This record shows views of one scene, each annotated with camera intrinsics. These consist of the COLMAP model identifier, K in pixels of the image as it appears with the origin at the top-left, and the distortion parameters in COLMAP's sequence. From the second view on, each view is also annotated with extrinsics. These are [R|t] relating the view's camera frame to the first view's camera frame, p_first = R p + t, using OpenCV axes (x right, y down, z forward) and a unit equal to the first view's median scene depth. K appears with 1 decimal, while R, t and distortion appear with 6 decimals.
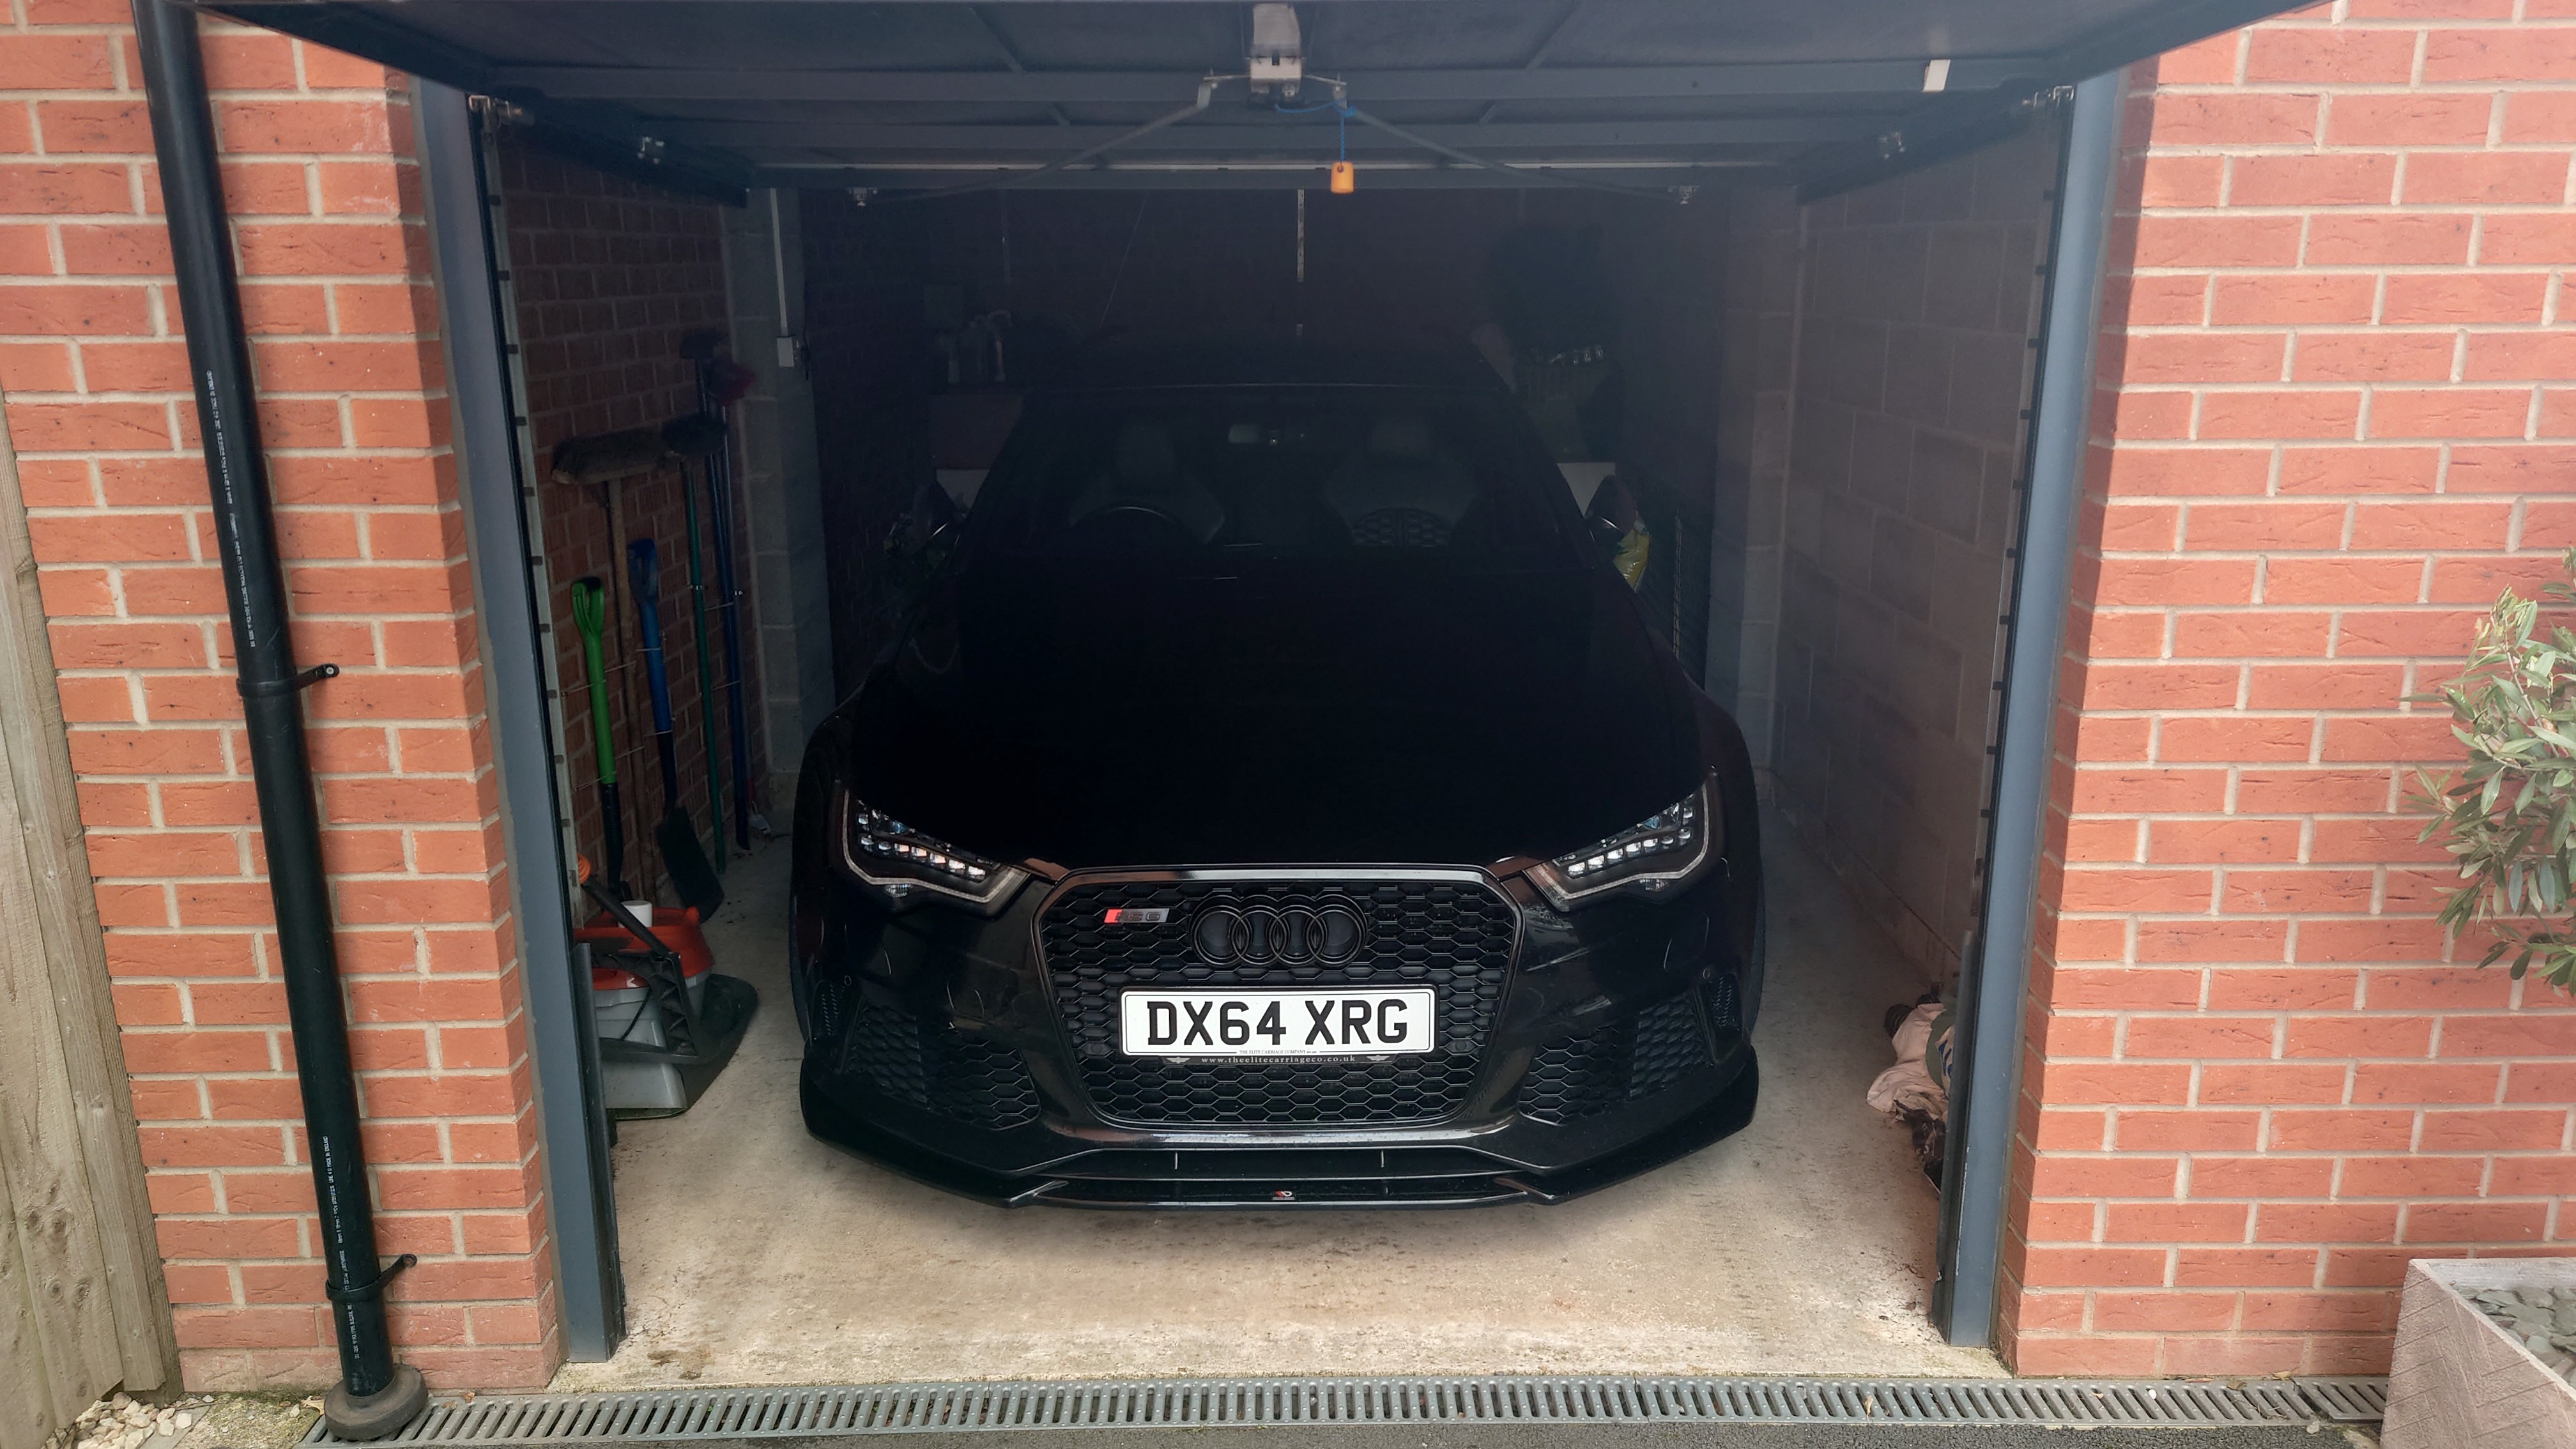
lens RADIAL K [[1834.9, 0, 1295.9], [0, 1834.9, 735.1], [0, 0, 1]] dist [0.064686, -0.073214]
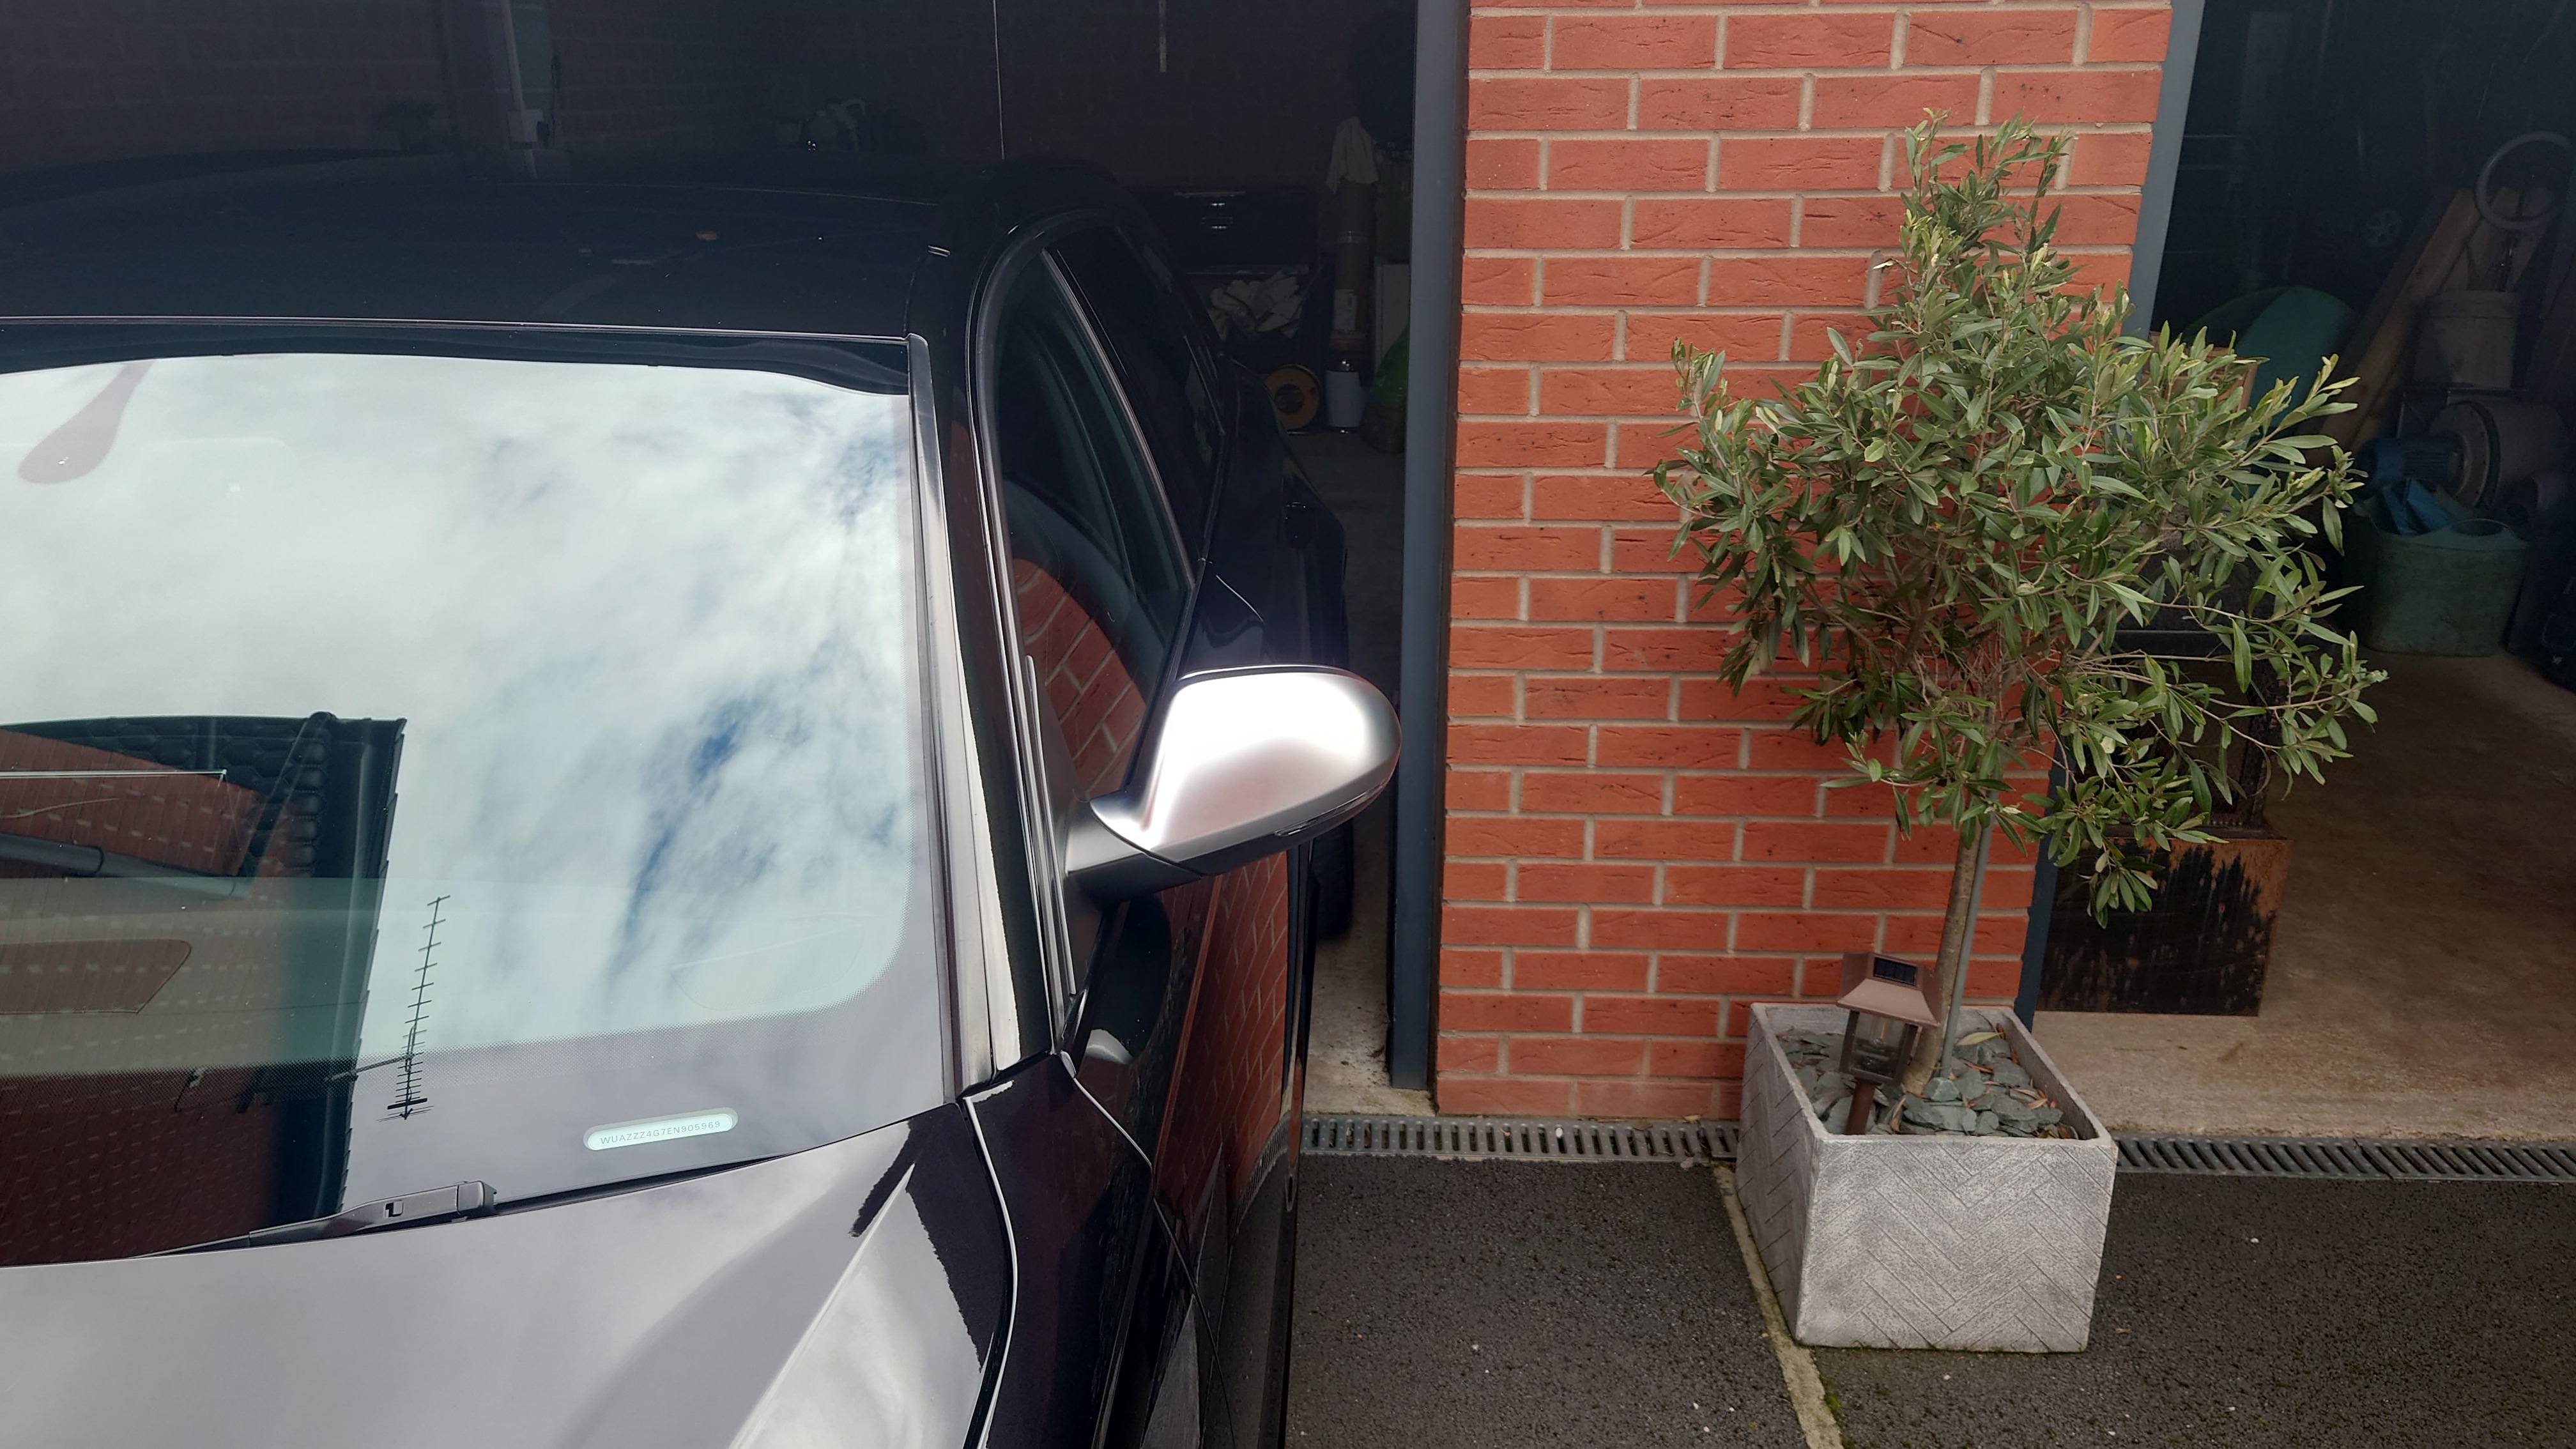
lens RADIAL K [[1834.9, 0, 1312.1], [0, 1834.9, 745.7], [0, 0, 1]] dist [0.064686, -0.073214]
pose [[0.999167, 0.016988, -0.037095, 0.380652], [-0.013328, 0.995216, 0.096784, 0.041219], [0.038562, -0.096209, 0.994614, -0.017849]]
